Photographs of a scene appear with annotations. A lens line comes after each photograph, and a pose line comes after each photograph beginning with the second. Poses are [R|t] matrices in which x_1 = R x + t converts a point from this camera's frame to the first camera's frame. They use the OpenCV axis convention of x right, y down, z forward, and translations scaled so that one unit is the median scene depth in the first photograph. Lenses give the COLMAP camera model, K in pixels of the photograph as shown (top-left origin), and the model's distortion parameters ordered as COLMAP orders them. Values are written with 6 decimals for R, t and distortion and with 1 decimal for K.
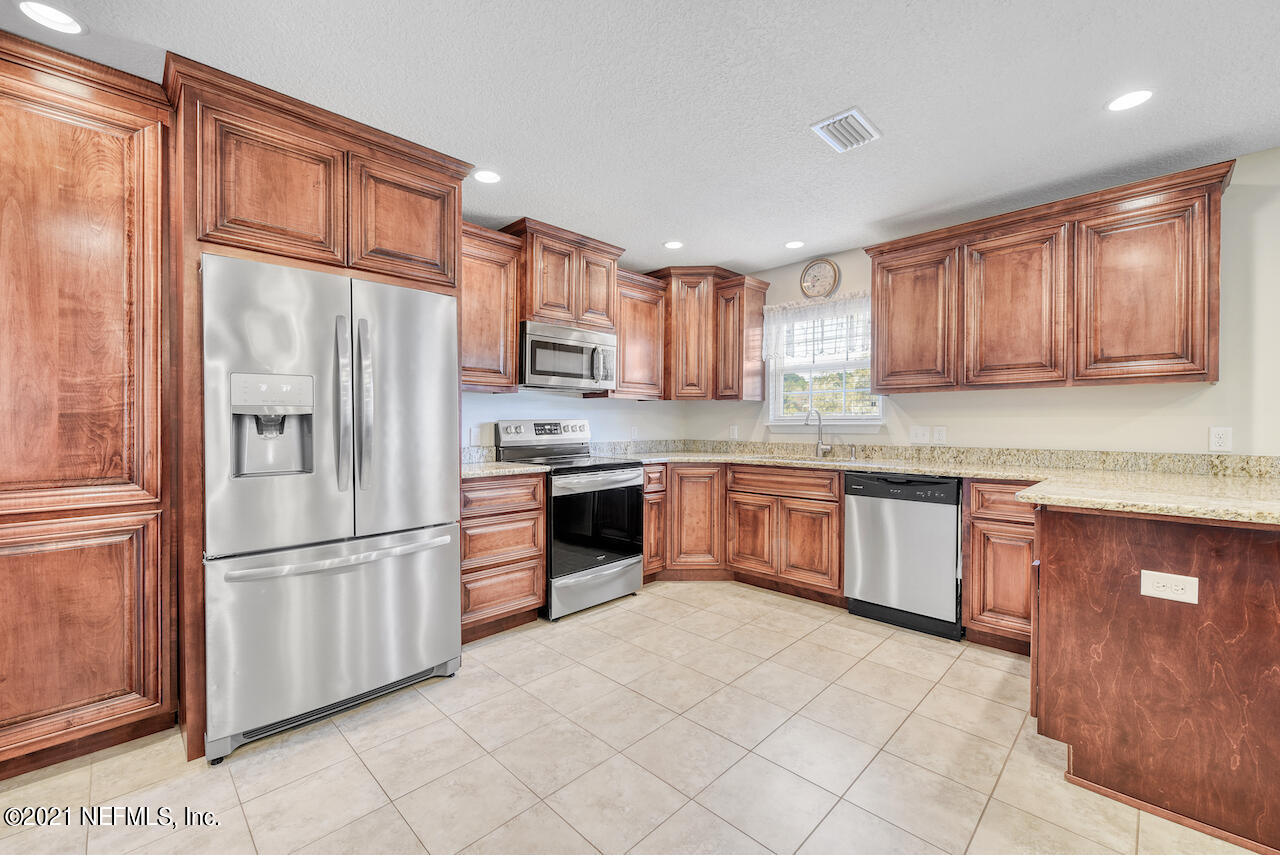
lens RADIAL K [[526.8, 0, 645.9], [0, 526.8, 421.1], [0, 0, 1]] dist [0.004960, -0.000106]
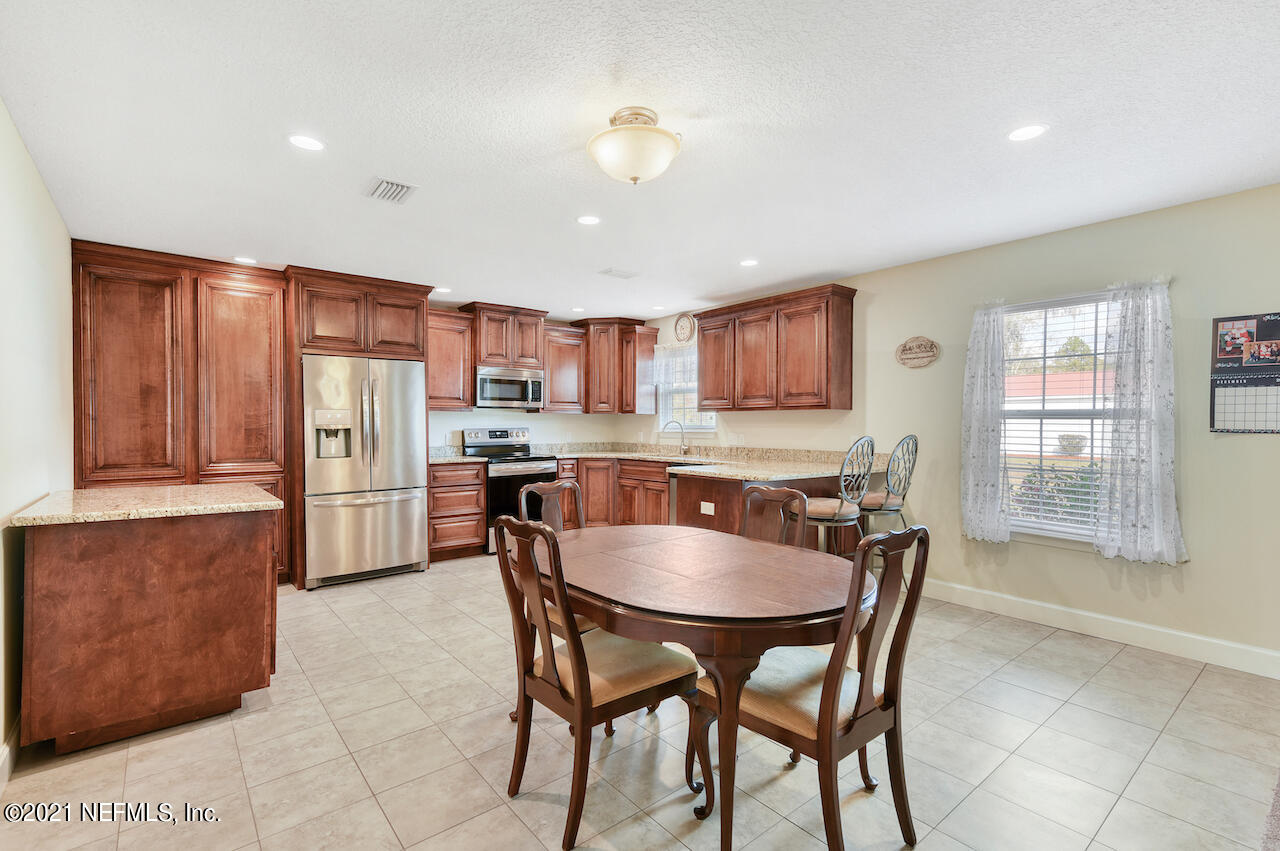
lens RADIAL K [[580.8, 0, 608.9], [0, 580.8, 430.4], [0, 0, 1]] dist [0.024594, 0.001112]
pose [[0.988523, 0.001085, -0.151068, 0.458245], [0.000937, 0.999911, 0.013313, -0.022994], [0.151069, -0.013302, 0.988434, -0.710818]]
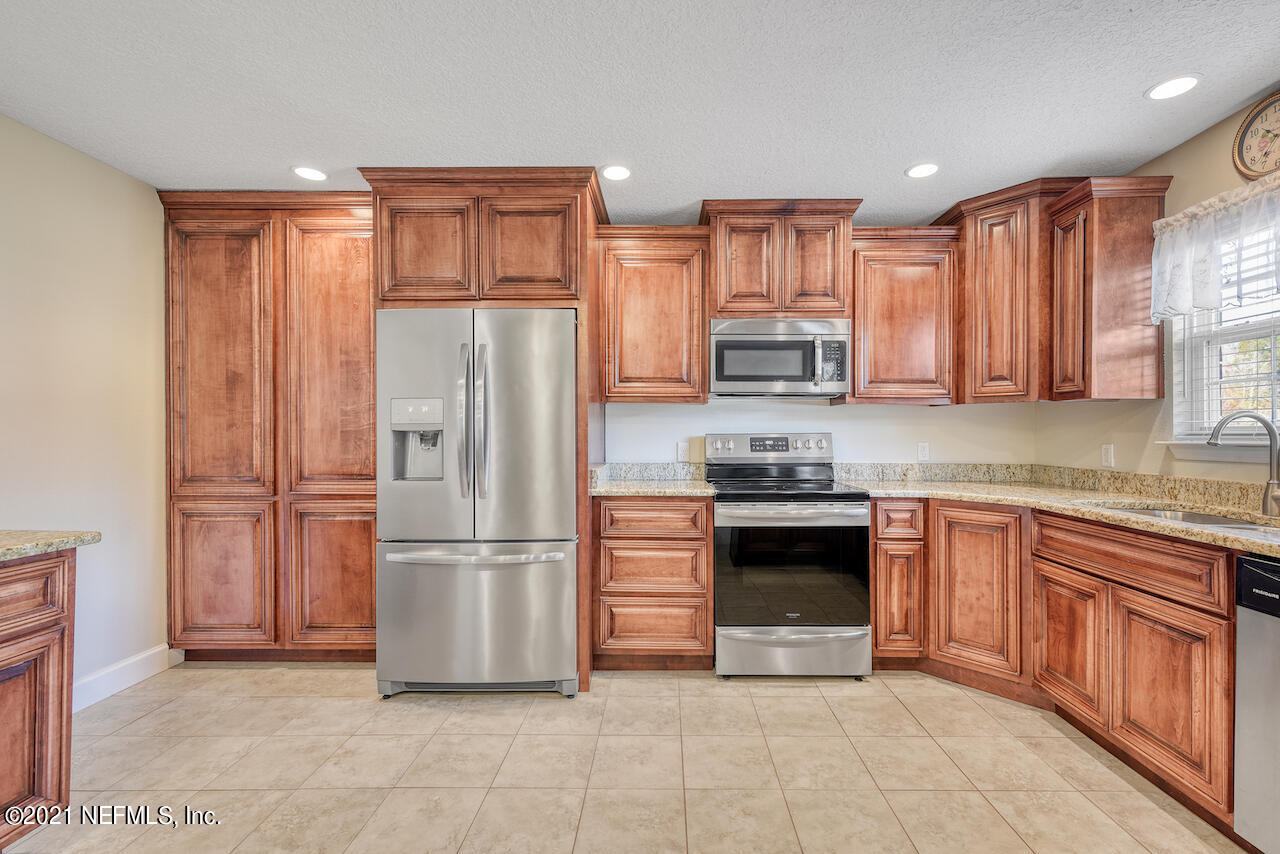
lens RADIAL K [[556.6, 0, 630.6], [0, 556.6, 429.1], [0, 0, 1]] dist [0.011389, -0.000485]
pose [[0.688003, -0.002129, -0.725705, 0.371568], [-0.000083, 0.999995, -0.003013, -0.008418], [0.725708, 0.002133, 0.688000, 0.299422]]
